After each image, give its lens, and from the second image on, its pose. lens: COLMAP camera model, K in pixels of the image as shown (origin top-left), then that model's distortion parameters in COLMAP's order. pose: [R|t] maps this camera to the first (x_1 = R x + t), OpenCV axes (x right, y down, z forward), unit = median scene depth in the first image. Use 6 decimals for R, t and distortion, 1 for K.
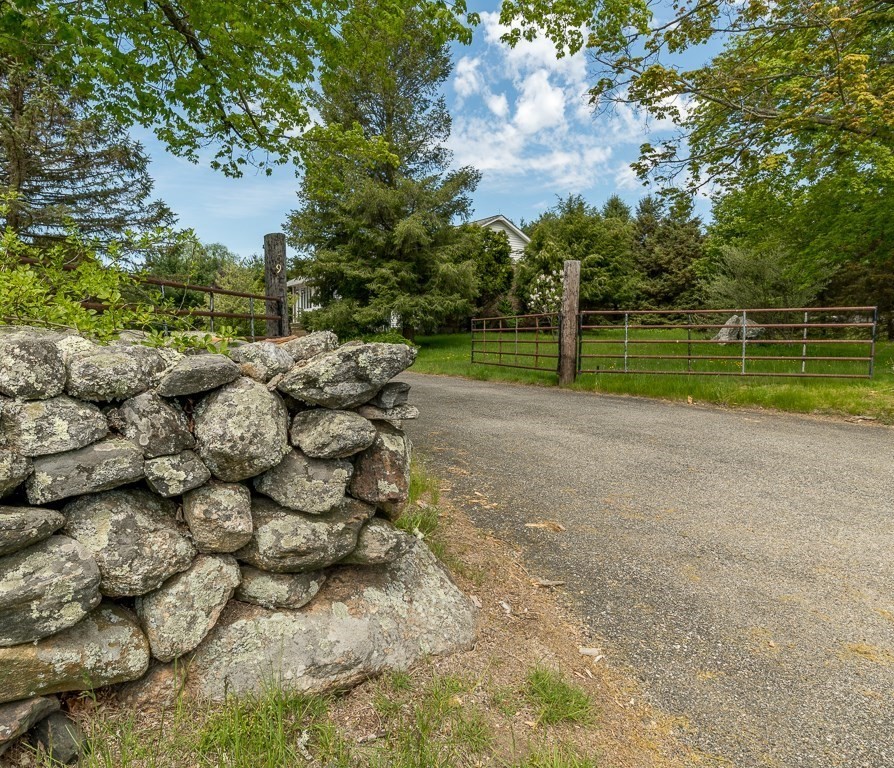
lens RADIAL K [[582.5, 0, 447.4], [0, 582.5, 384.9], [0, 0, 1]] dist [-0.032457, 0.009879]
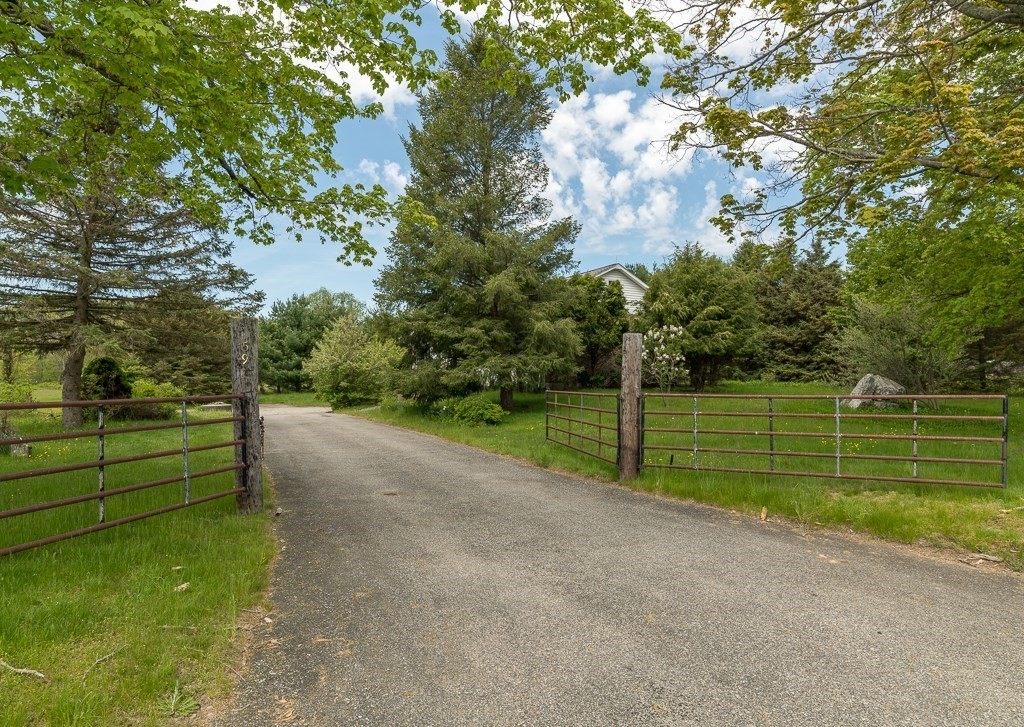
lens RADIAL K [[586.9, 0, 559.9], [0, 586.9, 380.8], [0, 0, 1]] dist [-0.014578, 0.000496]
pose [[0.997439, -0.003153, -0.071447, 0.092023], [-0.002126, 0.997279, -0.073684, -0.044458], [0.071485, 0.073648, 0.994719, 0.078652]]
